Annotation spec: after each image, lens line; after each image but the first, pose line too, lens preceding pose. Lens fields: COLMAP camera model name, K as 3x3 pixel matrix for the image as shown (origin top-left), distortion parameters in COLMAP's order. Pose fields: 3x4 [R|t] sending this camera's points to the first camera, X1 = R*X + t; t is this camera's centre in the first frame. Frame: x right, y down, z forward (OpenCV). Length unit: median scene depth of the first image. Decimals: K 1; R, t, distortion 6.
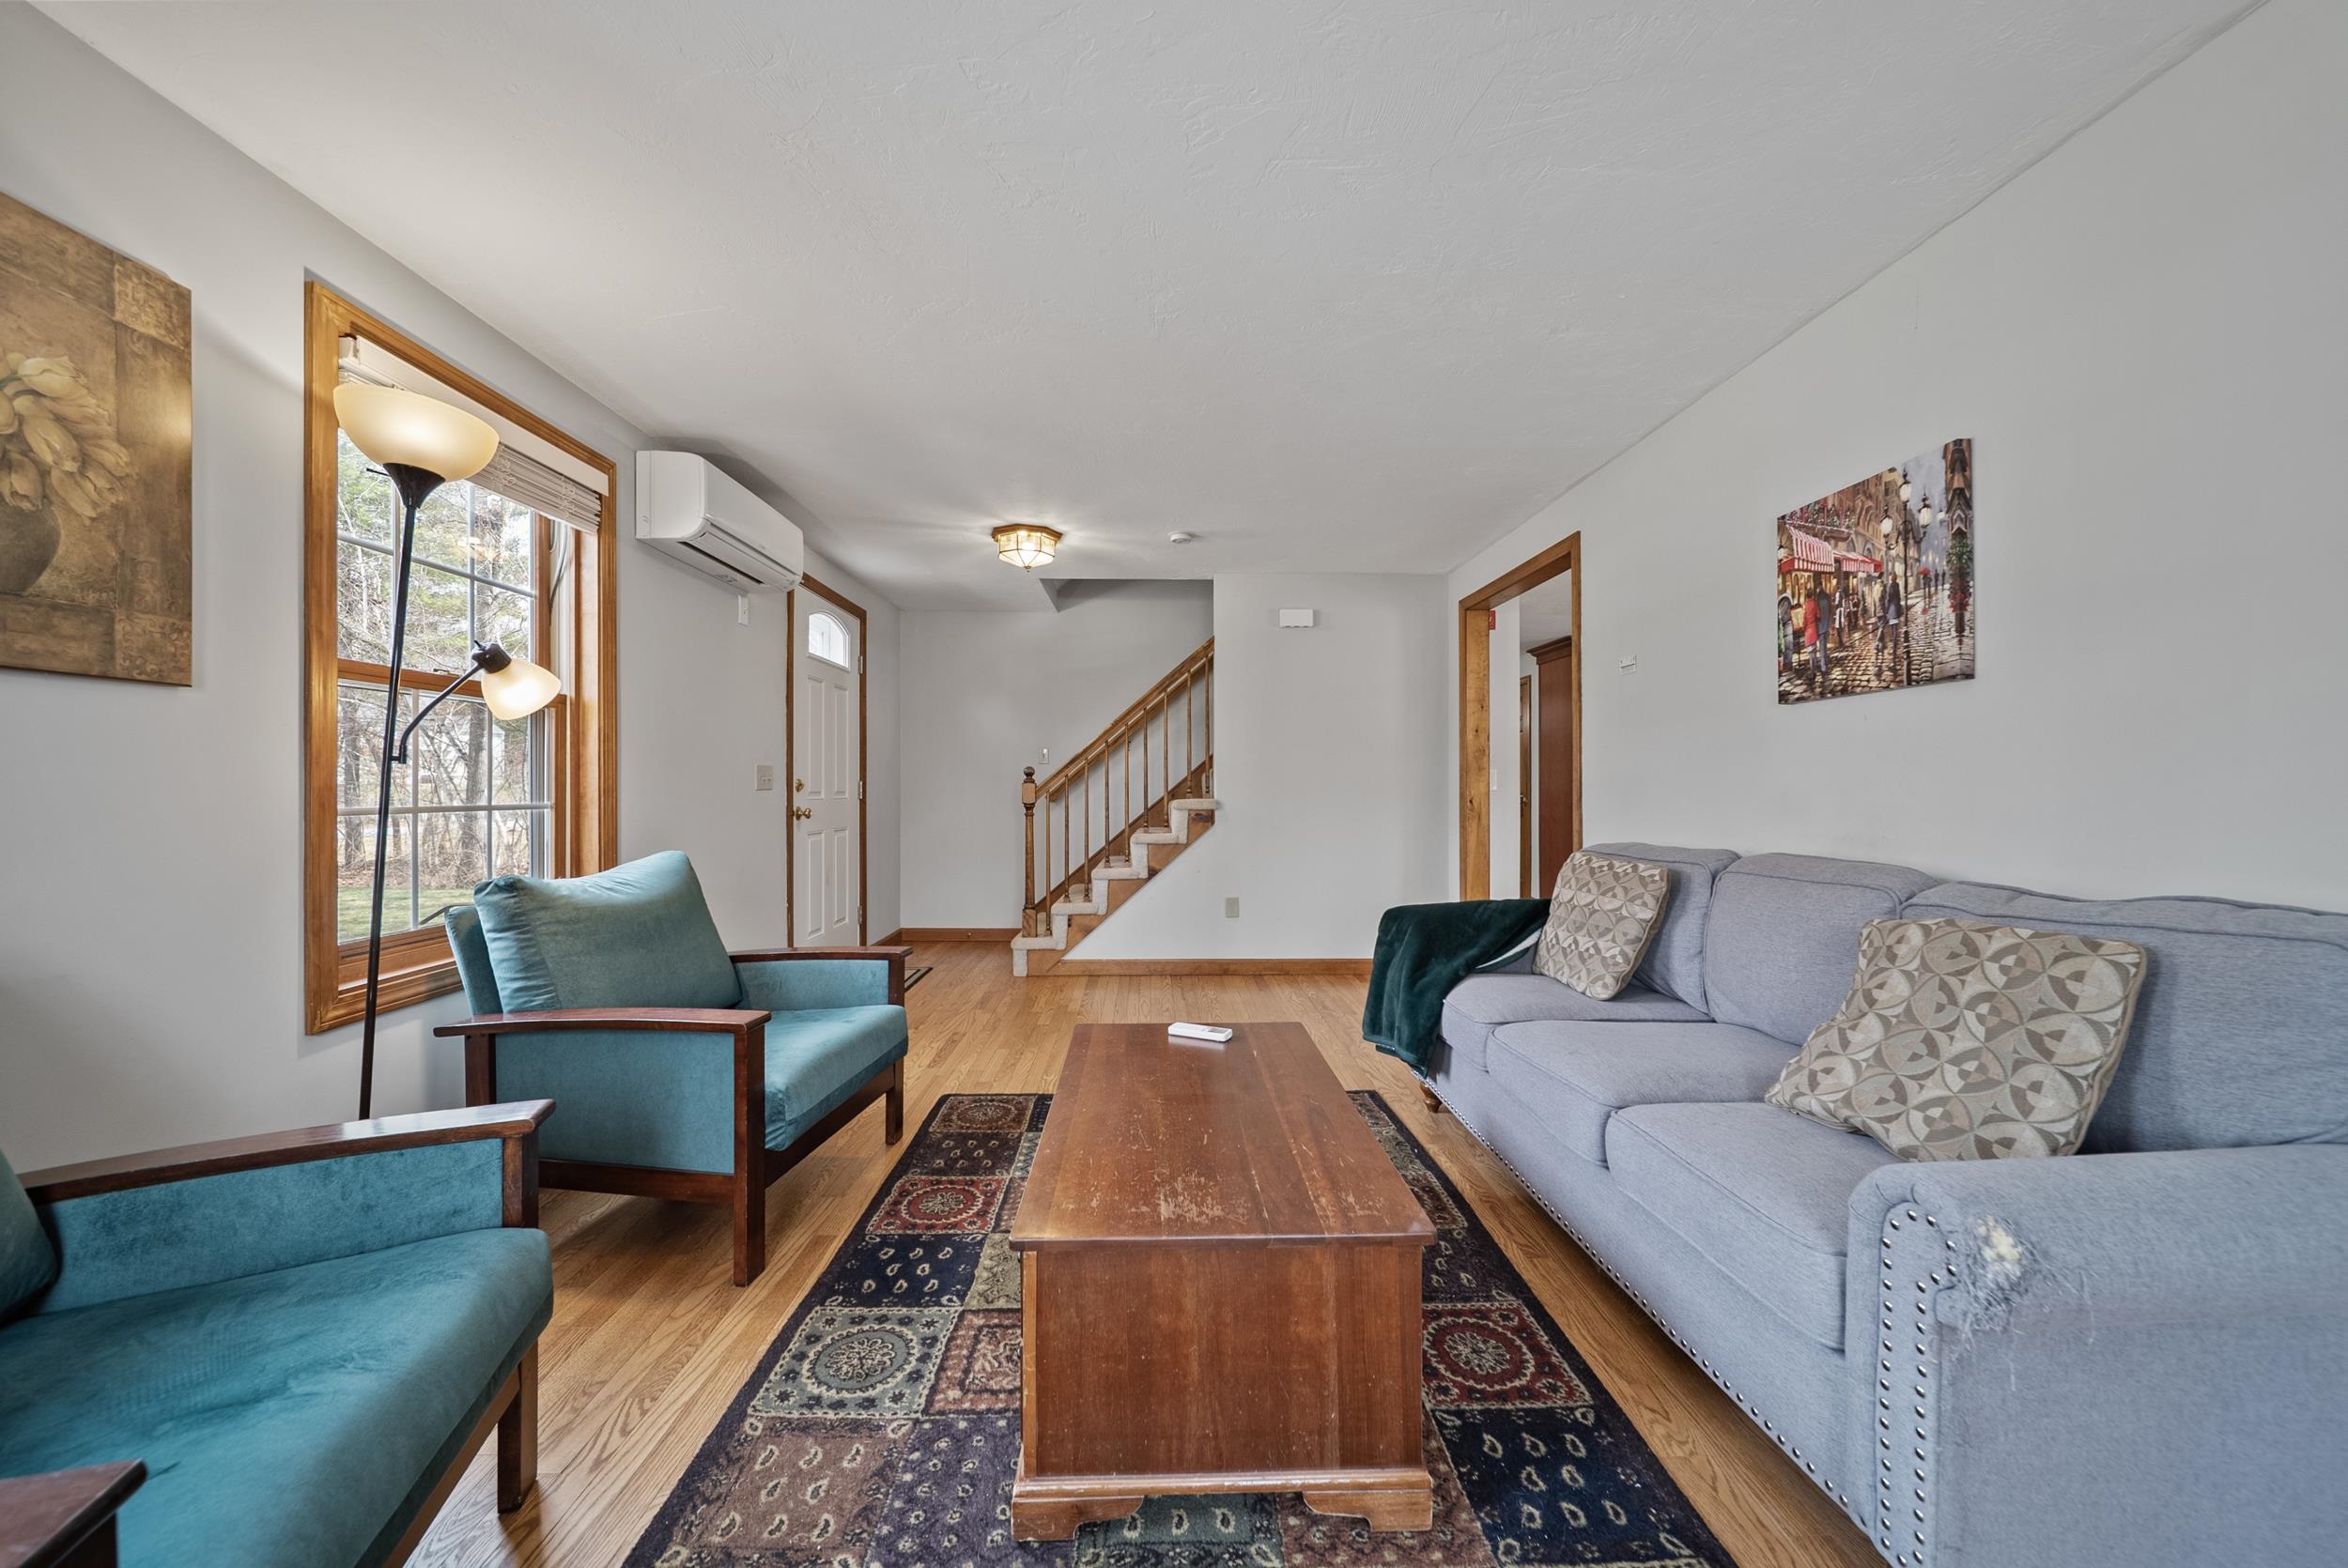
lens RADIAL K [[833.7, 0, 1180.3], [0, 833.7, 779.7], [0, 0, 1]] dist [-0.000042, -0.001583]
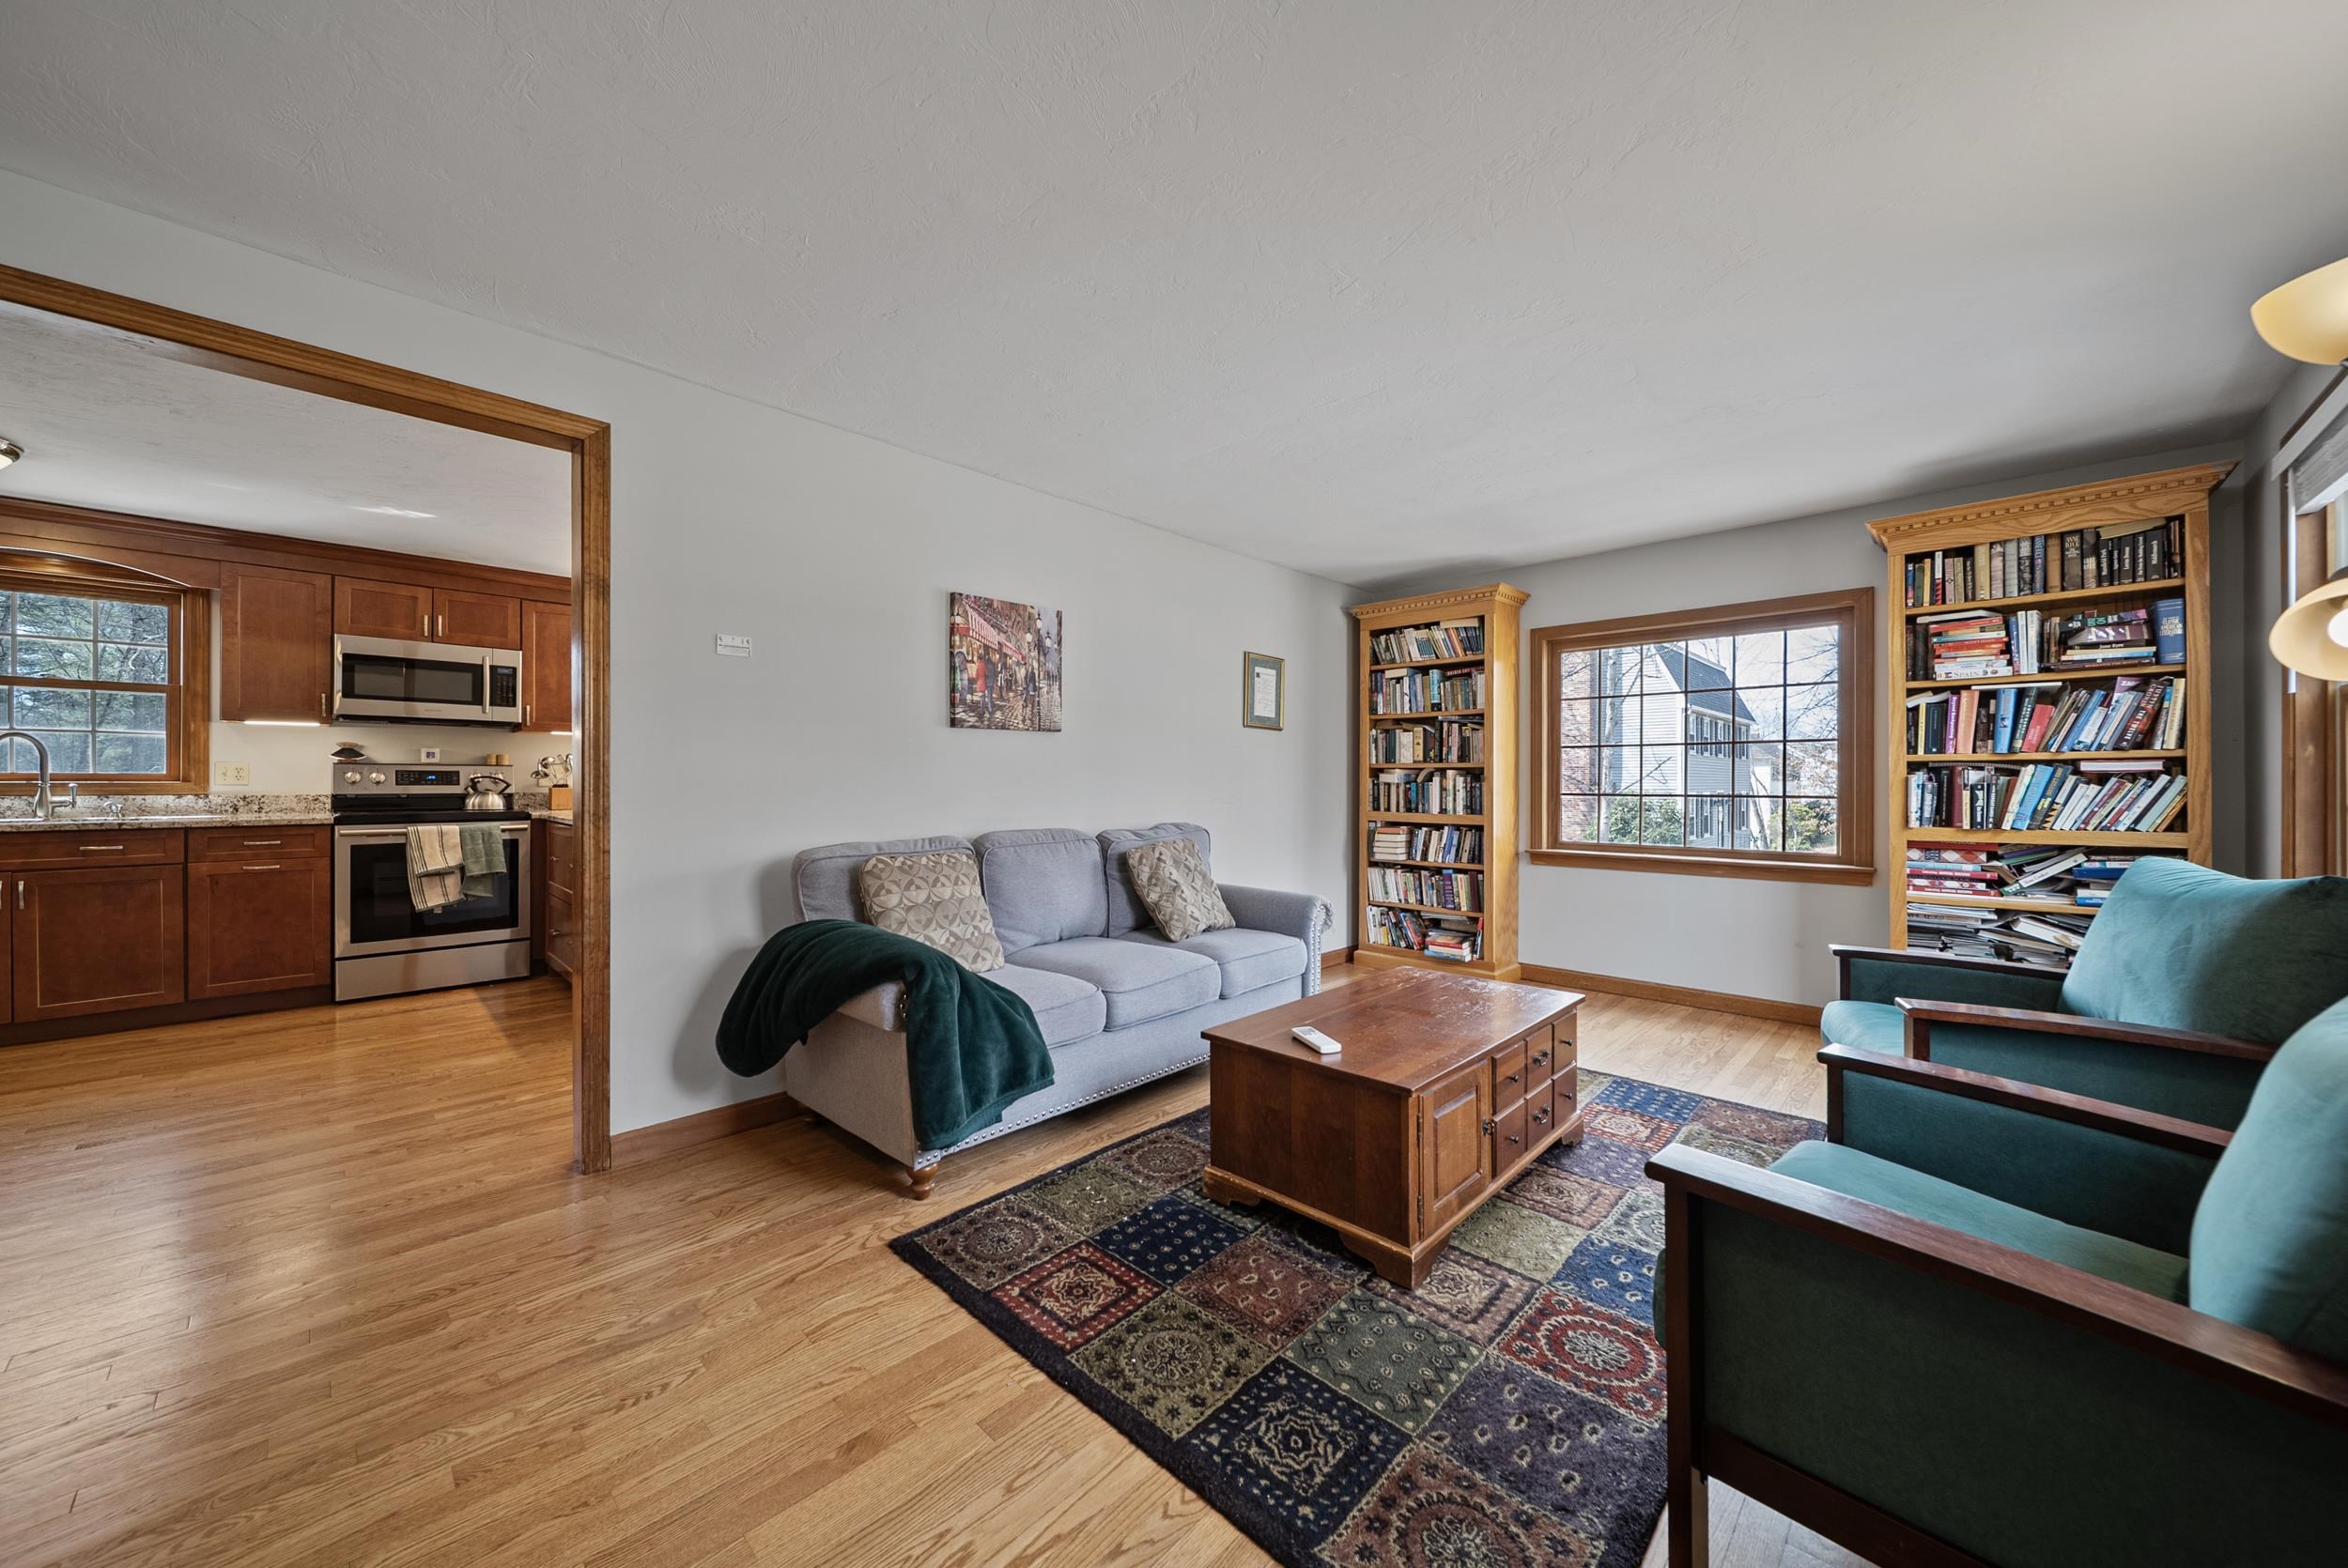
lens RADIAL K [[833.7, 0, 1176.9], [0, 833.7, 784.2], [0, 0, 1]] dist [-0.000042, -0.001583]
pose [[-0.696207, 0.000552, 0.717841, -0.580734], [-0.004665, 0.999975, -0.005293, 0.010616], [-0.717826, -0.007034, -0.696187, 1.859803]]
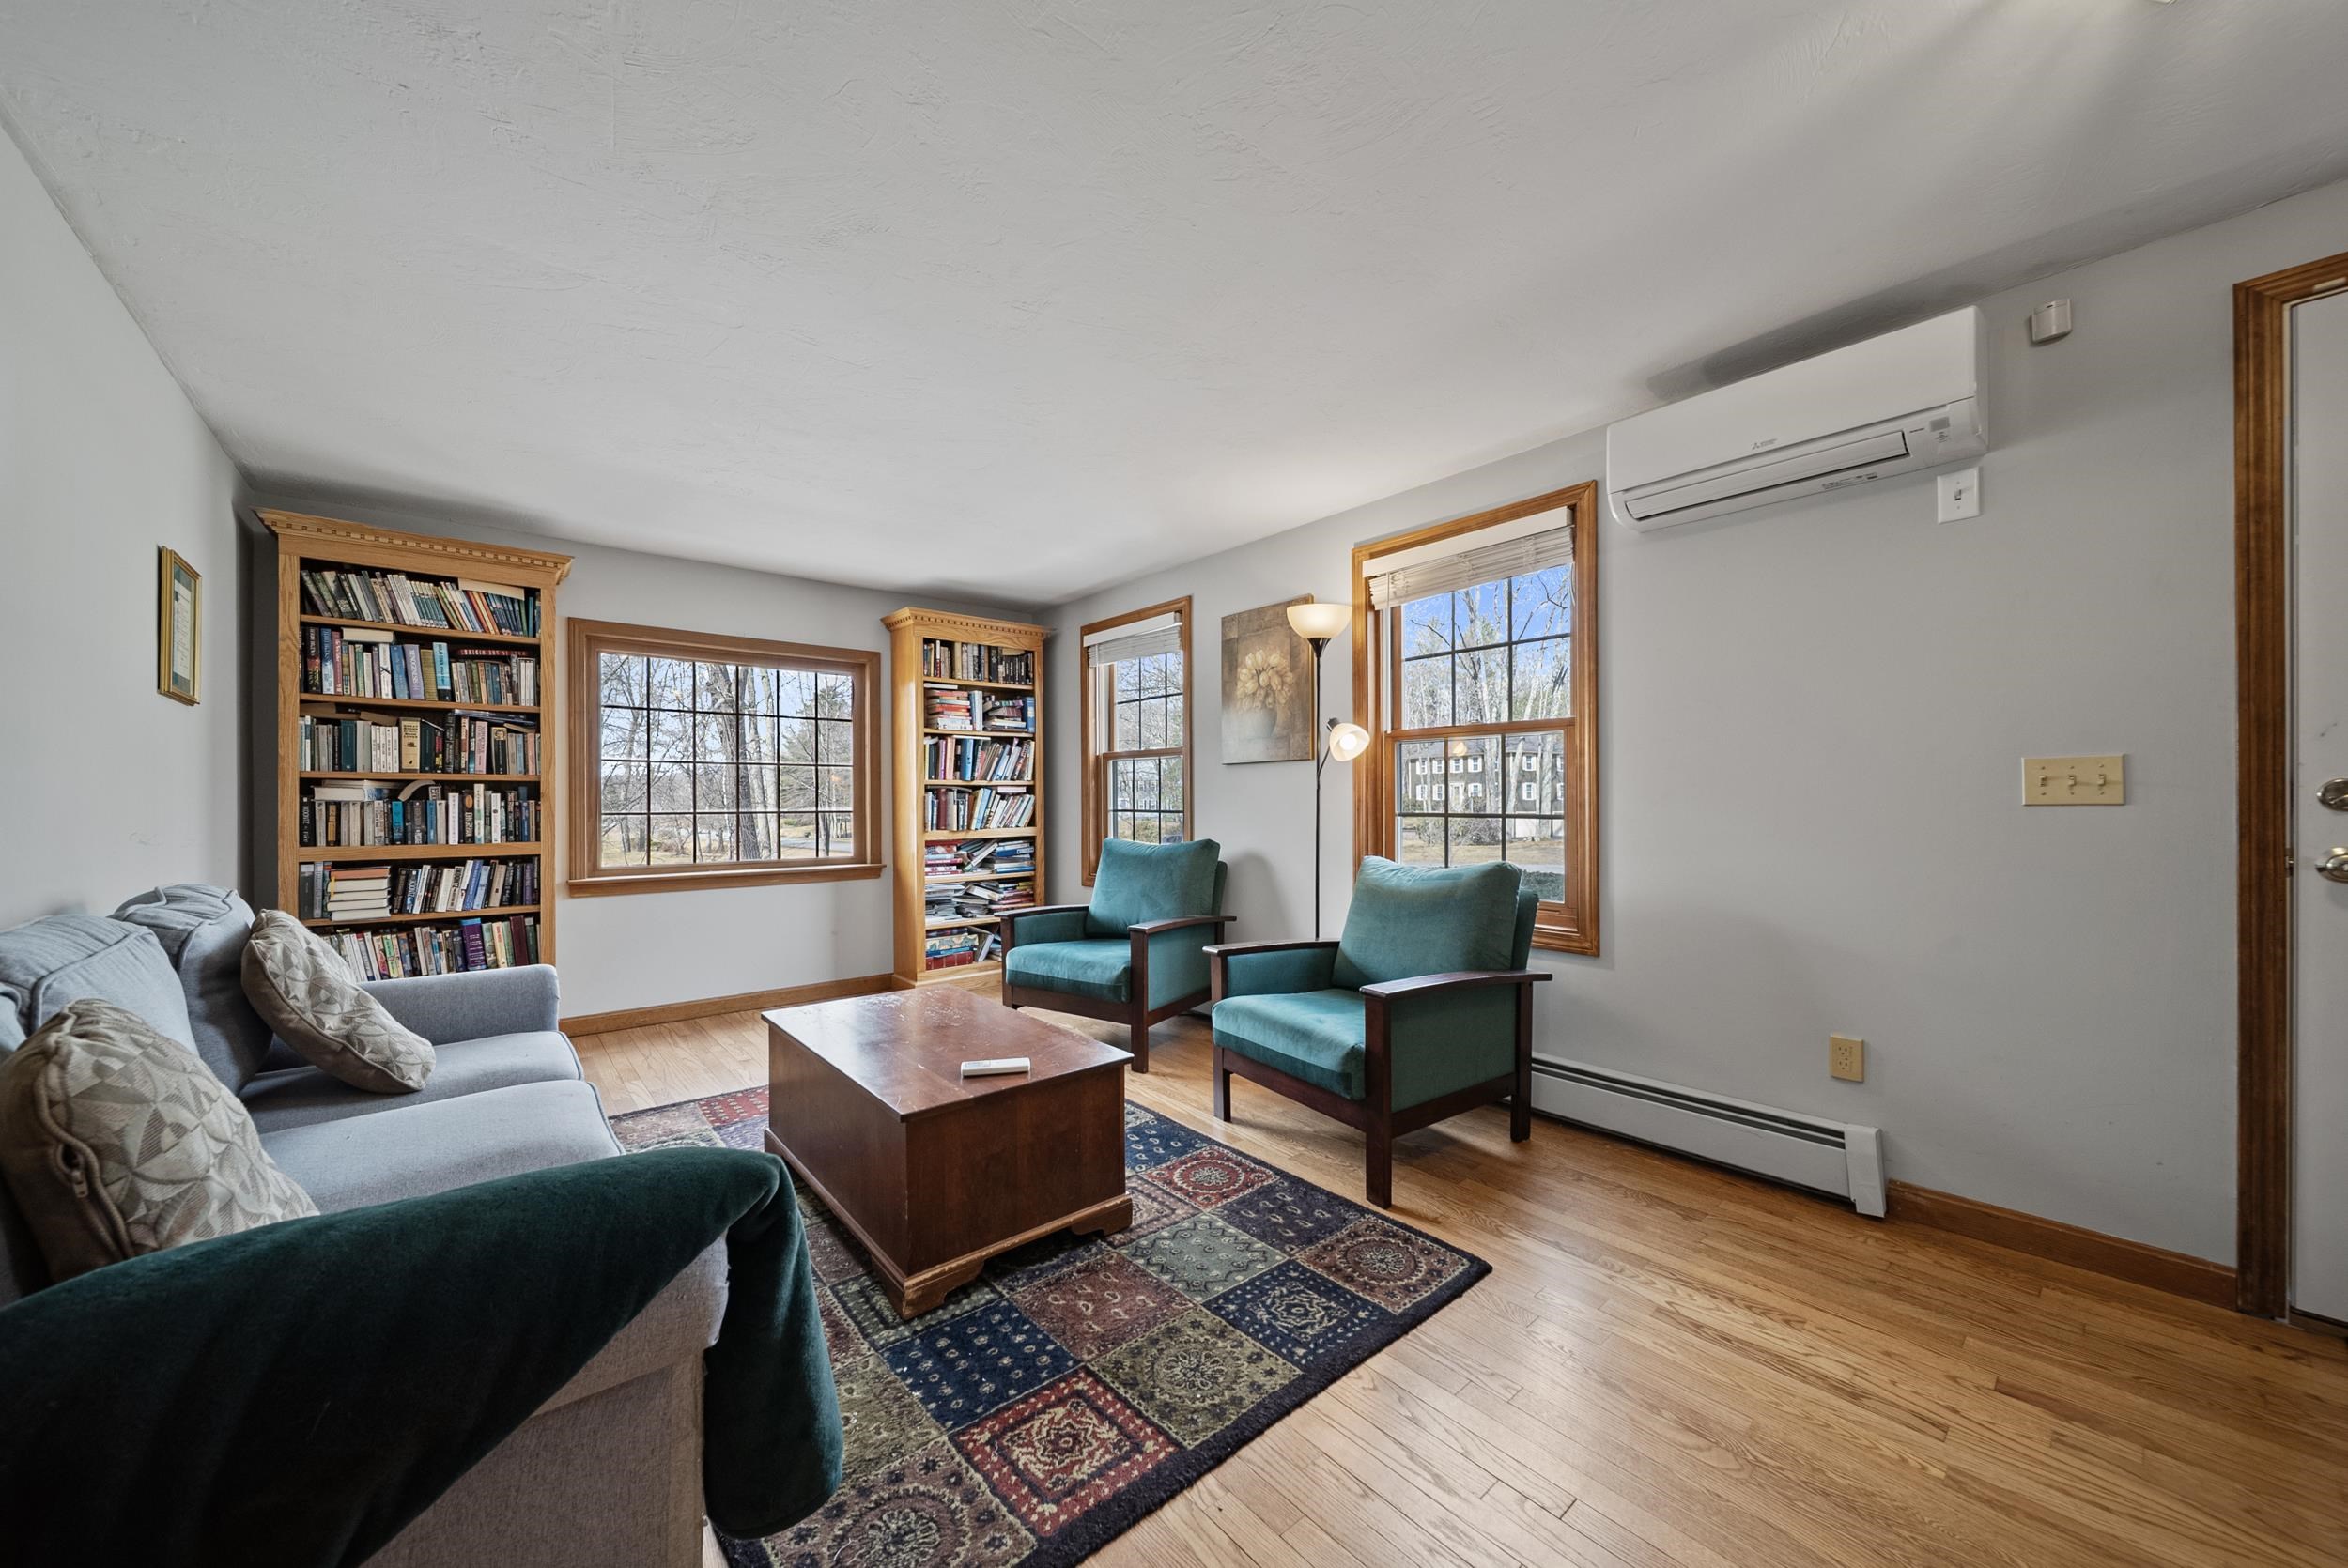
lens RADIAL K [[833.7, 0, 1163.5], [0, 833.7, 808.5], [0, 0, 1]] dist [-0.000042, -0.001583]
pose [[-0.788842, 0.011334, -0.614491, 0.459562], [0.010079, 0.999934, 0.005504, 0.010581], [0.614513, -0.001851, -0.788905, 1.915961]]
